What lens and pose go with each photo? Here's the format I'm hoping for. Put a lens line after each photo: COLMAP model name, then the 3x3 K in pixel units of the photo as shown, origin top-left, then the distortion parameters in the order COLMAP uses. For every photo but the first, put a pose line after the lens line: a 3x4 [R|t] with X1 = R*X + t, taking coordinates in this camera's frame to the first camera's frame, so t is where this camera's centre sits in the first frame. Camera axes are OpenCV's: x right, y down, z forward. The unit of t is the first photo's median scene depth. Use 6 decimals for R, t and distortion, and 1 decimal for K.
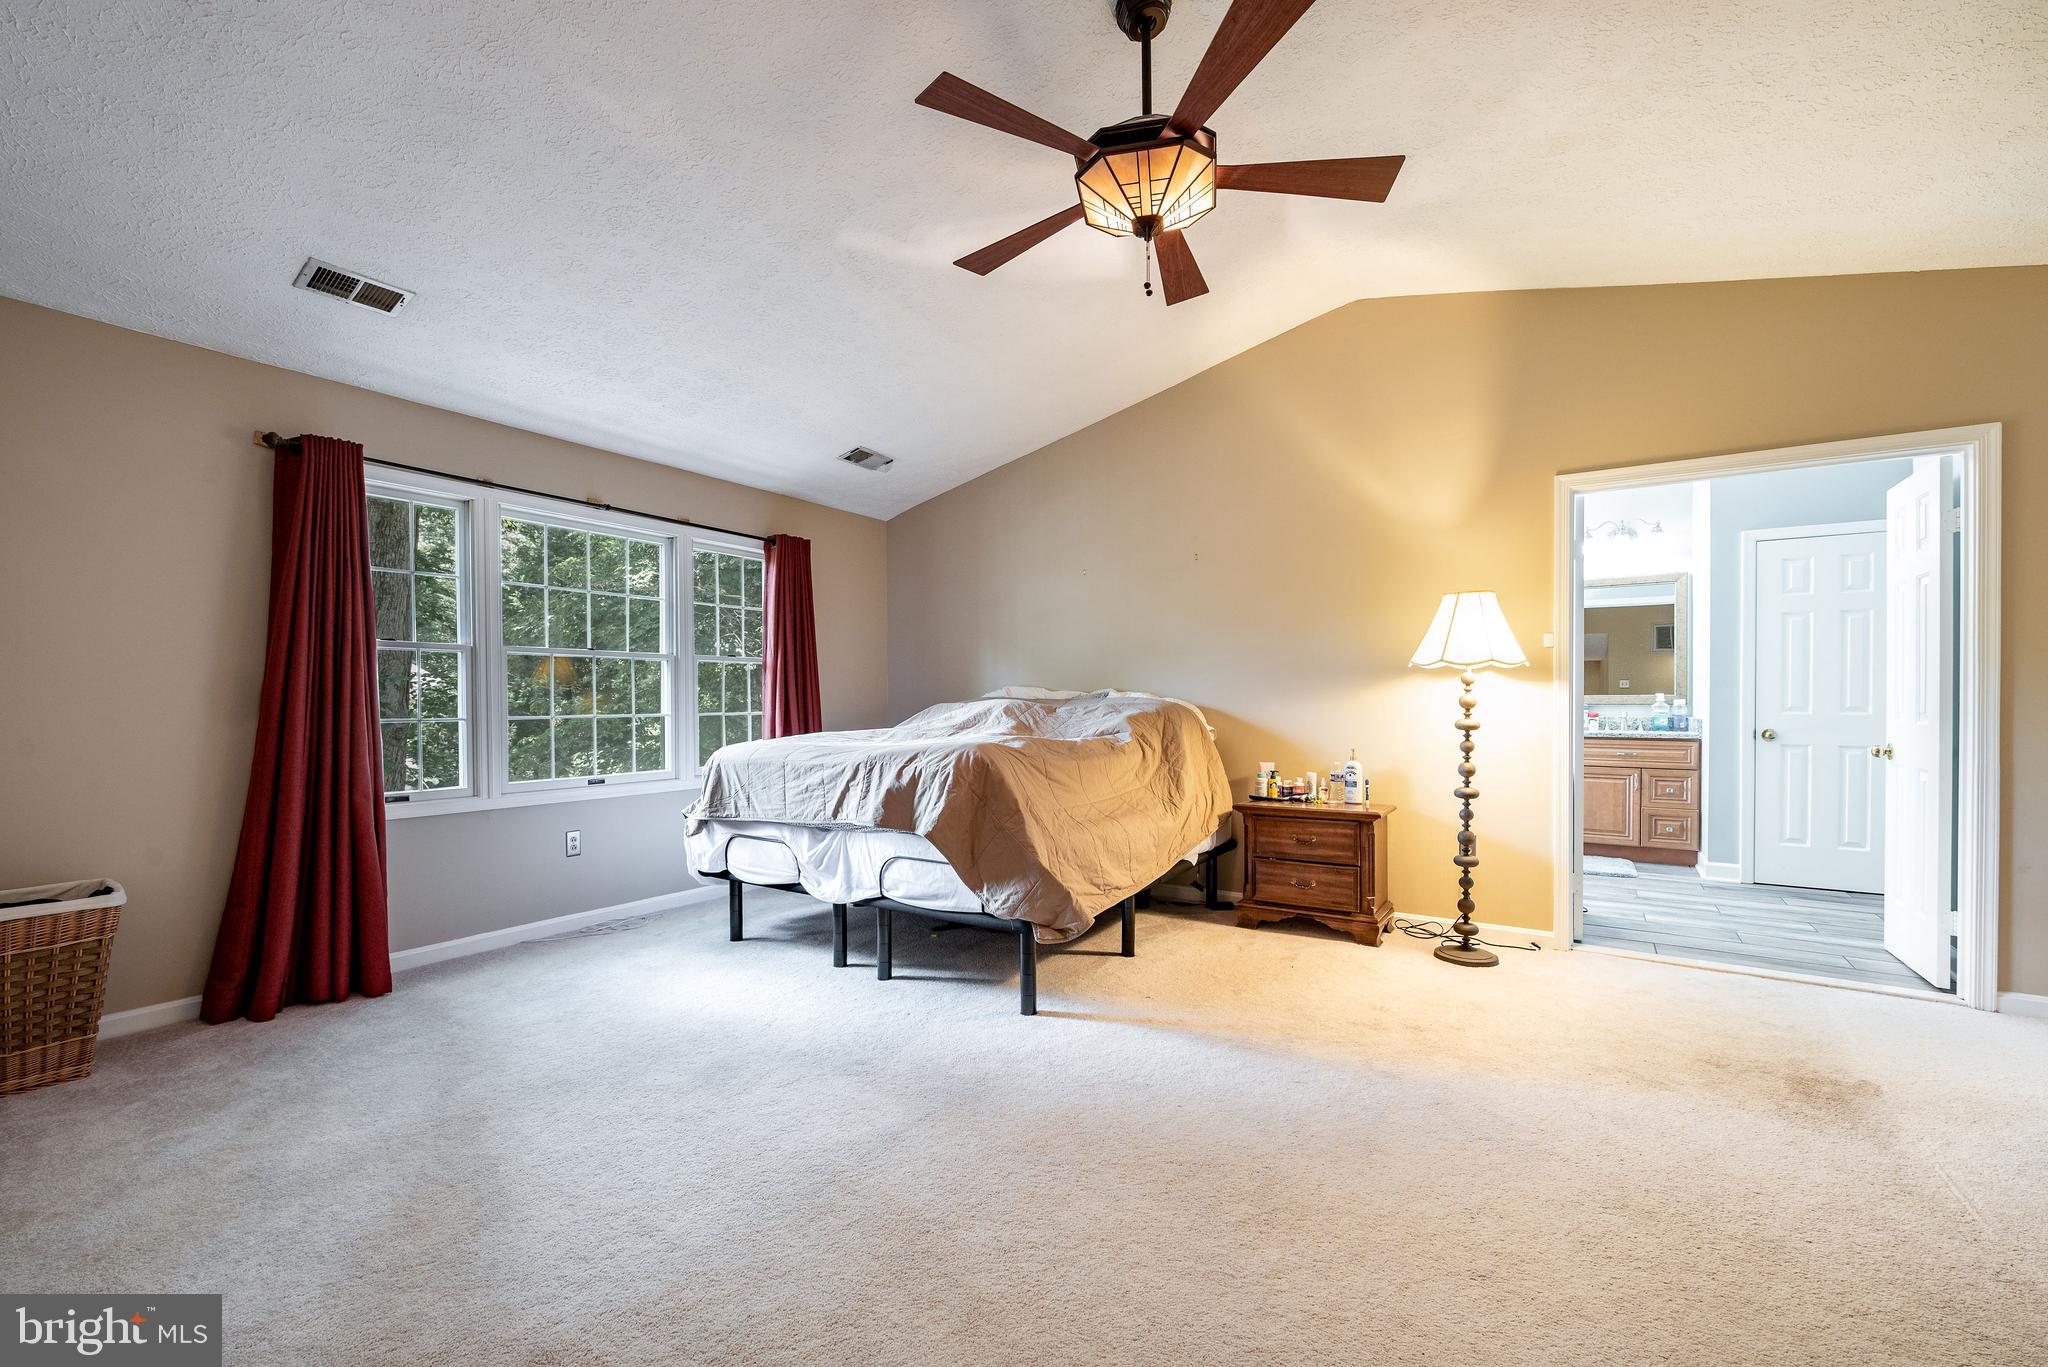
lens RADIAL K [[824.7, 0, 1022.8], [0, 824.7, 694.1], [0, 0, 1]] dist [-0.000789, -0.000291]
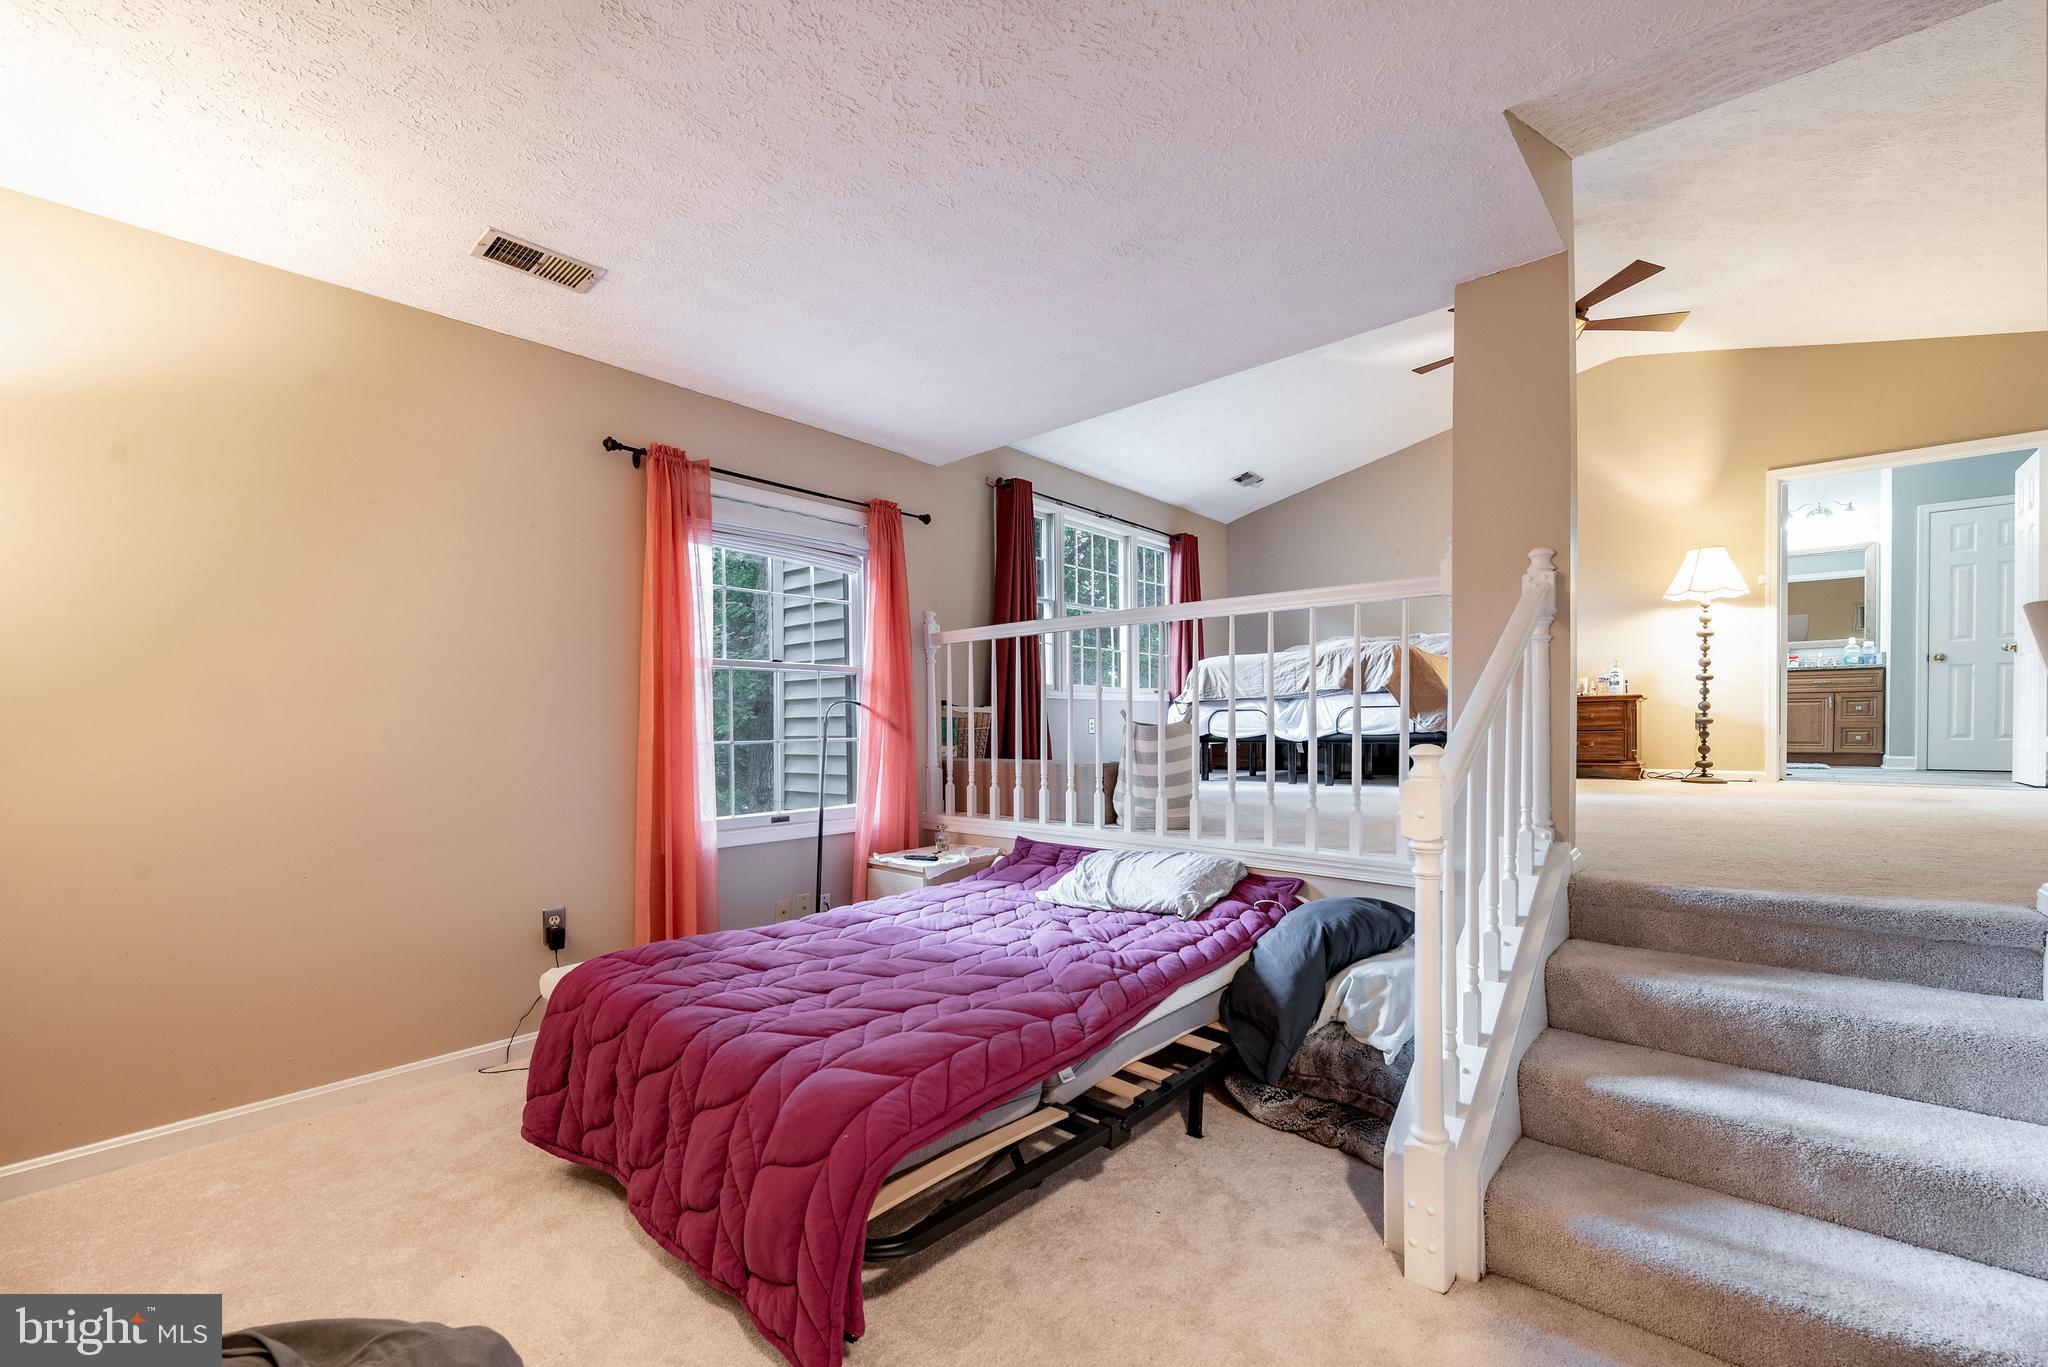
lens RADIAL K [[824.7, 0, 1042.0], [0, 824.7, 718.9], [0, 0, 1]] dist [-0.000789, -0.000291]
pose [[0.991014, -0.002847, -0.133728, -0.435942], [0.004052, 0.999954, 0.008733, 0.157182], [0.133697, -0.009196, 0.990980, -0.628339]]
